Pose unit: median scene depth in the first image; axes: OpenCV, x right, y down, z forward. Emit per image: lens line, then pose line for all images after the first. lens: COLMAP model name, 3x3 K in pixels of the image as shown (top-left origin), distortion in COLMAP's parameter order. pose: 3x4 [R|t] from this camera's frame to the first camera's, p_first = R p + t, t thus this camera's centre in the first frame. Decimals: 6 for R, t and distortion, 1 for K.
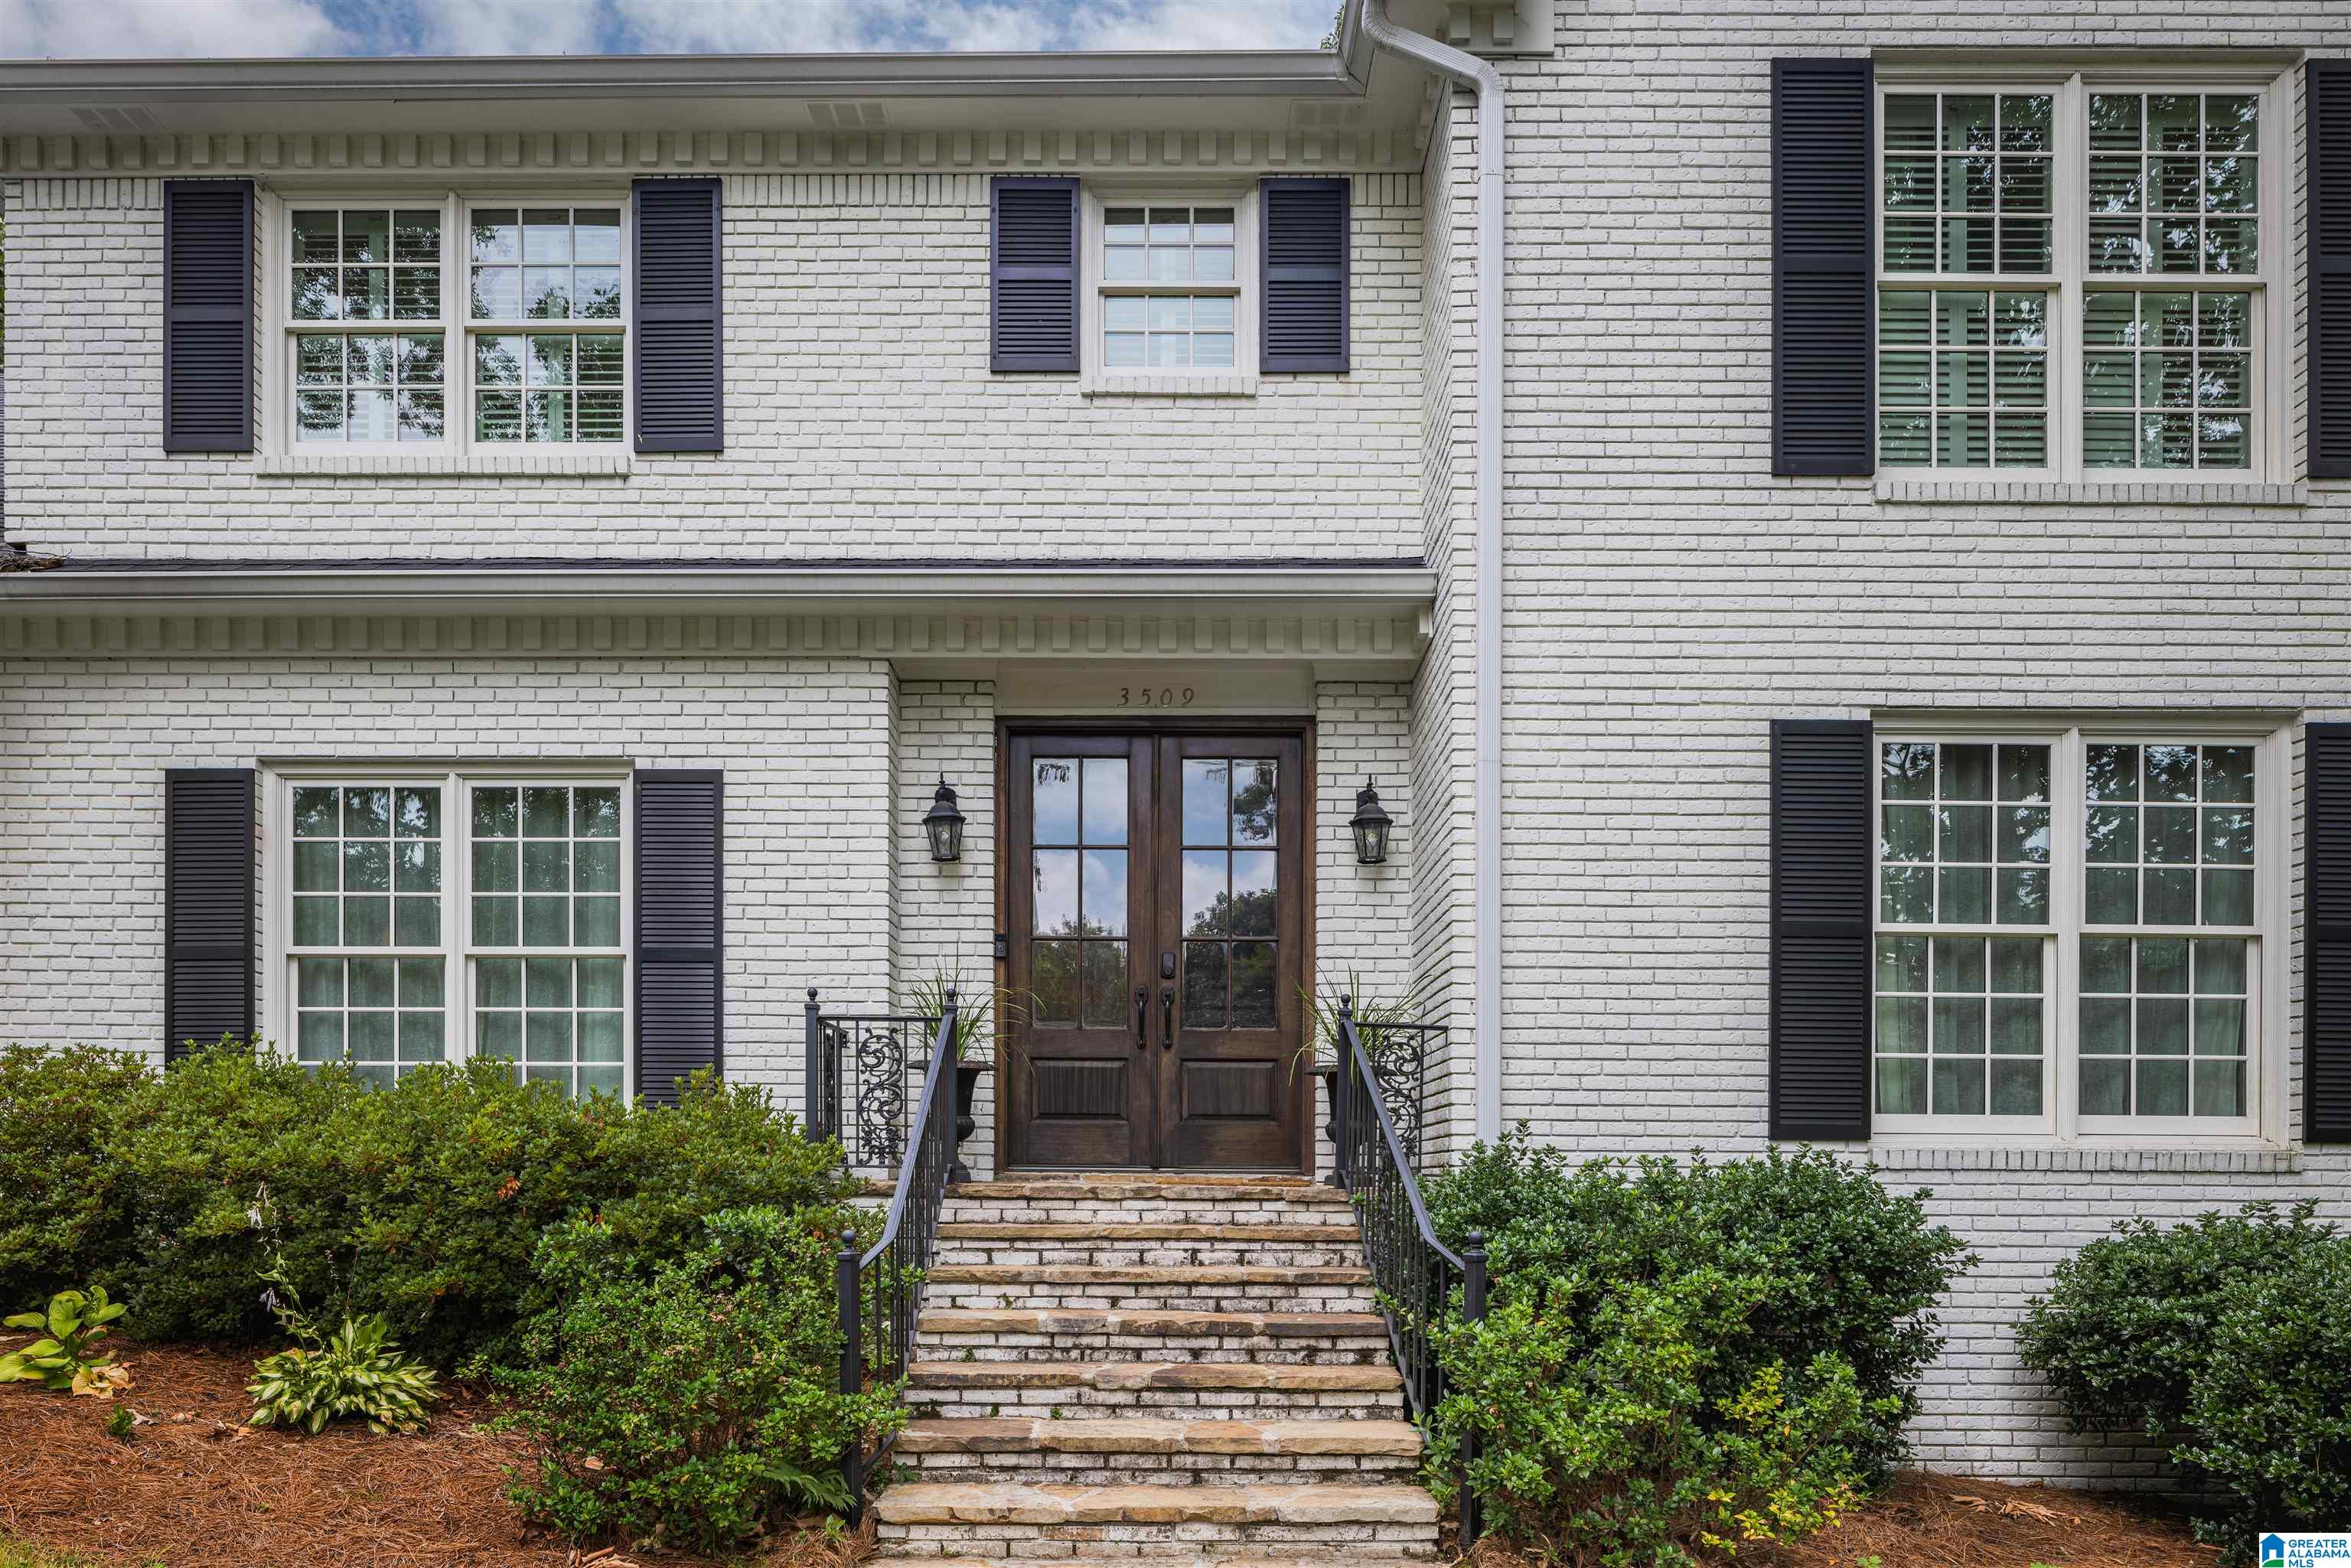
lens RADIAL K [[1636.4, 0, 1175.7], [0, 1636.4, 1078.0], [0, 0, 1]] dist [-0.009061, 0.000049]
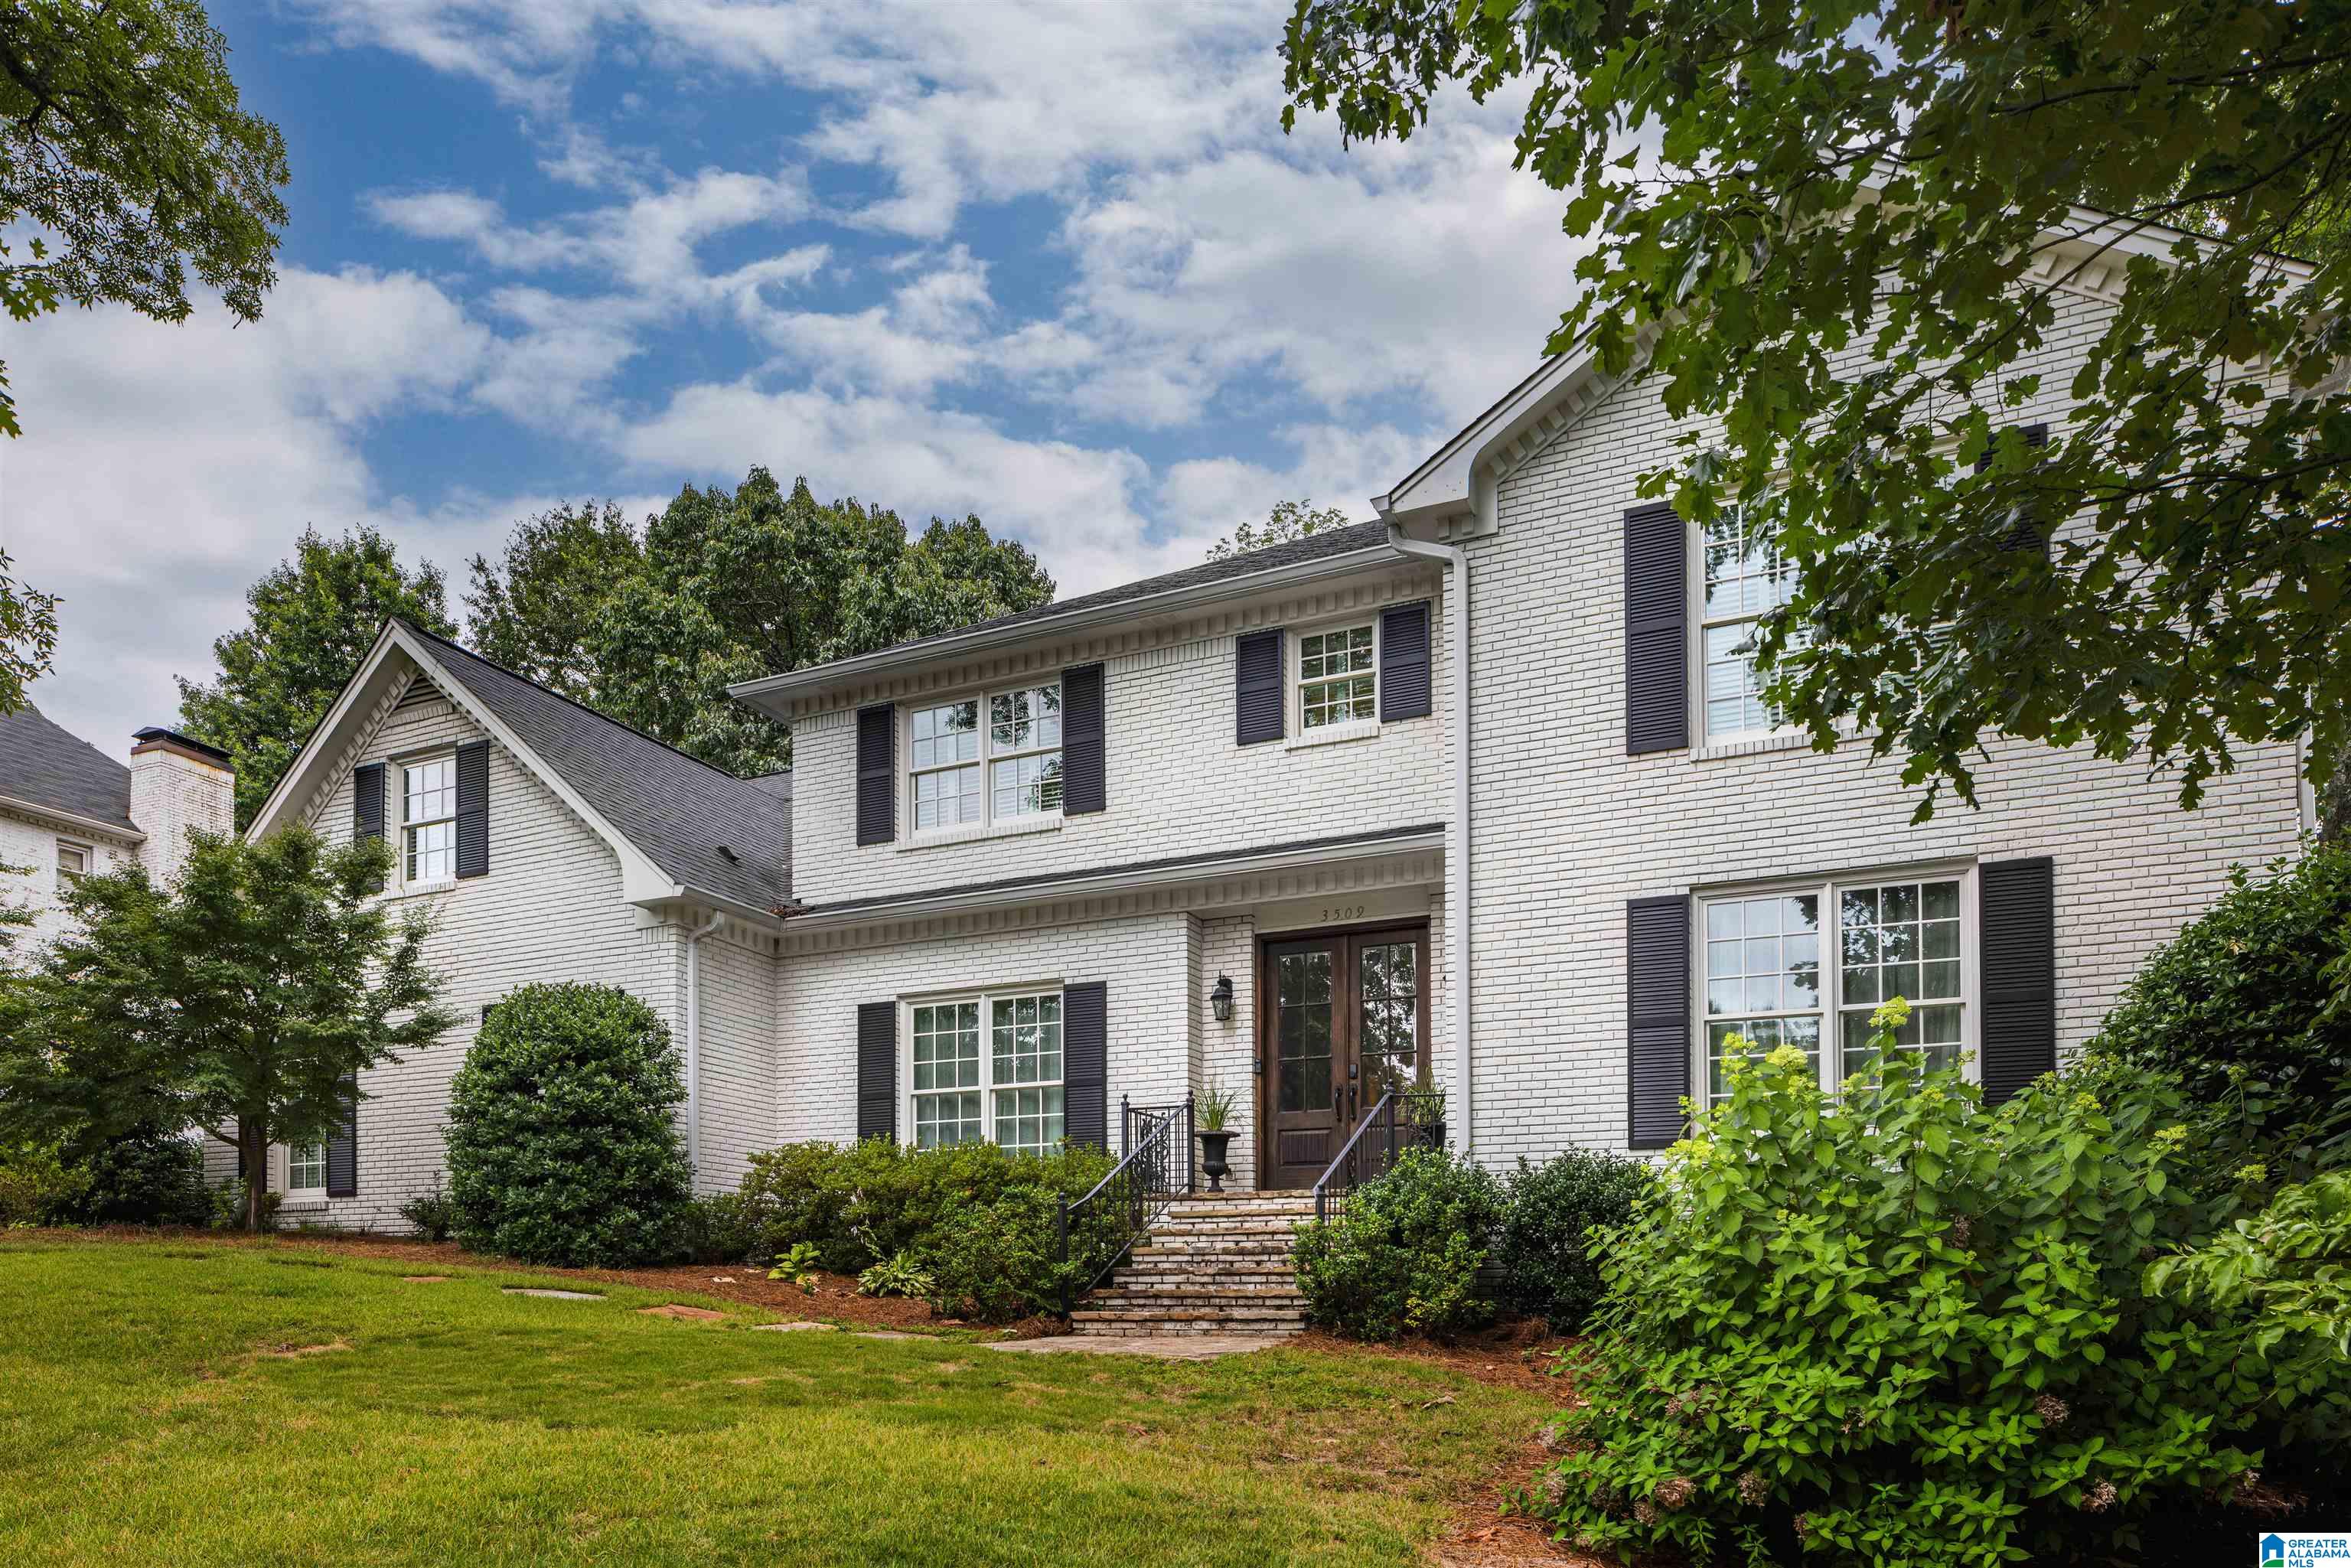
lens RADIAL K [[1636.4, 0, 1175.7], [0, 1636.4, 1078.0], [0, 0, 1]] dist [-0.009061, 0.000049]
pose [[0.900352, -0.063626, -0.430487, 0.644079], [0.025972, 0.995347, -0.092793, 0.103805], [0.434387, 0.072366, 0.897814, -0.679372]]
